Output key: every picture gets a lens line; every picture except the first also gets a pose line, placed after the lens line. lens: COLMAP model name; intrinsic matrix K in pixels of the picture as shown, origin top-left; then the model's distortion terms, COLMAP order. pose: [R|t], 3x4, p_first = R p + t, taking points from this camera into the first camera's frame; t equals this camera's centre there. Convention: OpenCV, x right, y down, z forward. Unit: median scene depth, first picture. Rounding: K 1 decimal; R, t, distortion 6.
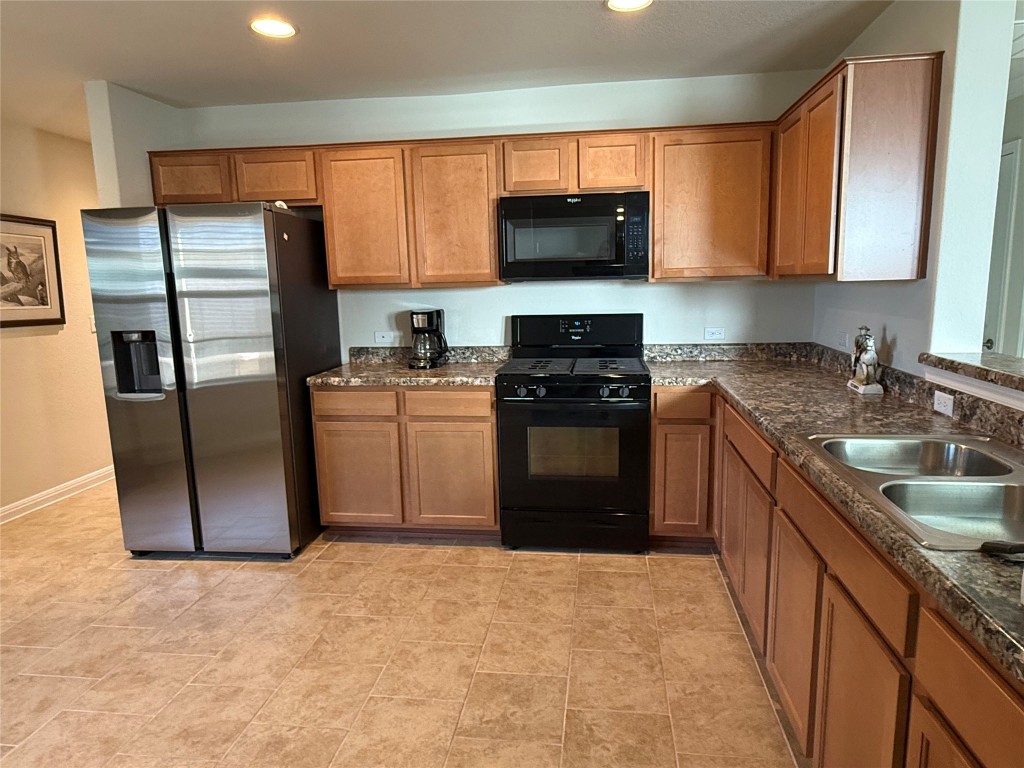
lens RADIAL K [[641.9, 0, 522.8], [0, 641.9, 383.6], [0, 0, 1]] dist [-0.005660, 0.003654]
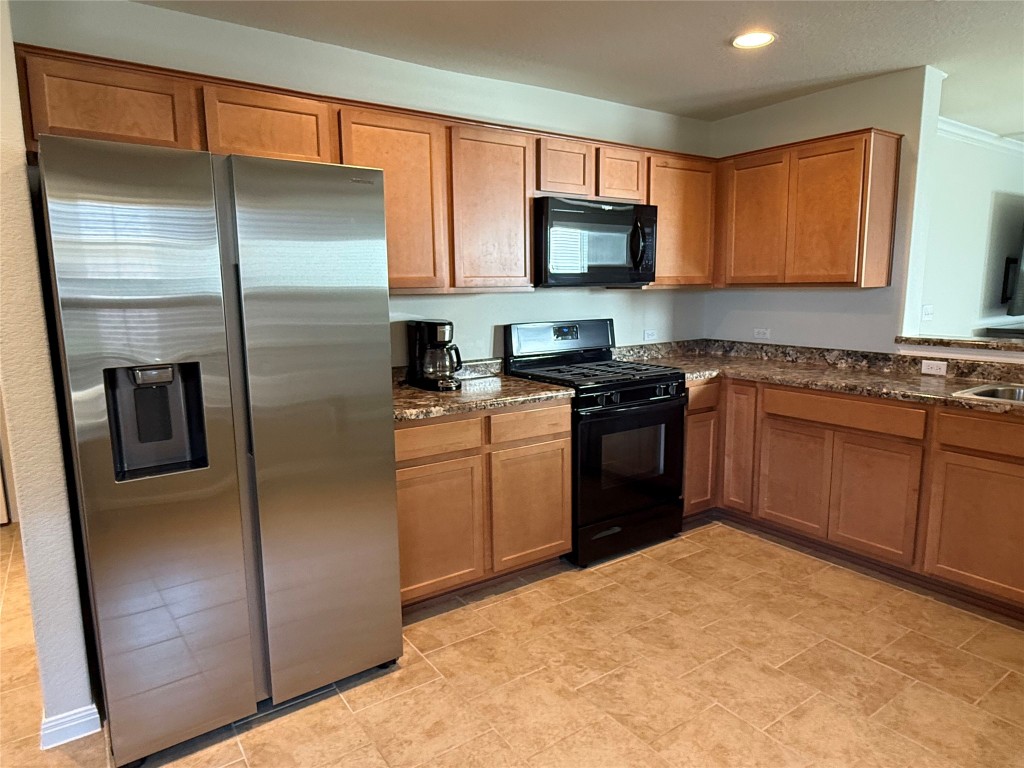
lens RADIAL K [[641.9, 0, 520.8], [0, 641.9, 382.5], [0, 0, 1]] dist [-0.005660, 0.003654]
pose [[0.736222, -0.088086, 0.670982, -0.730497], [0.104166, 0.994427, 0.016254, -0.041358], [-0.668675, 0.057927, 0.741295, 0.357305]]
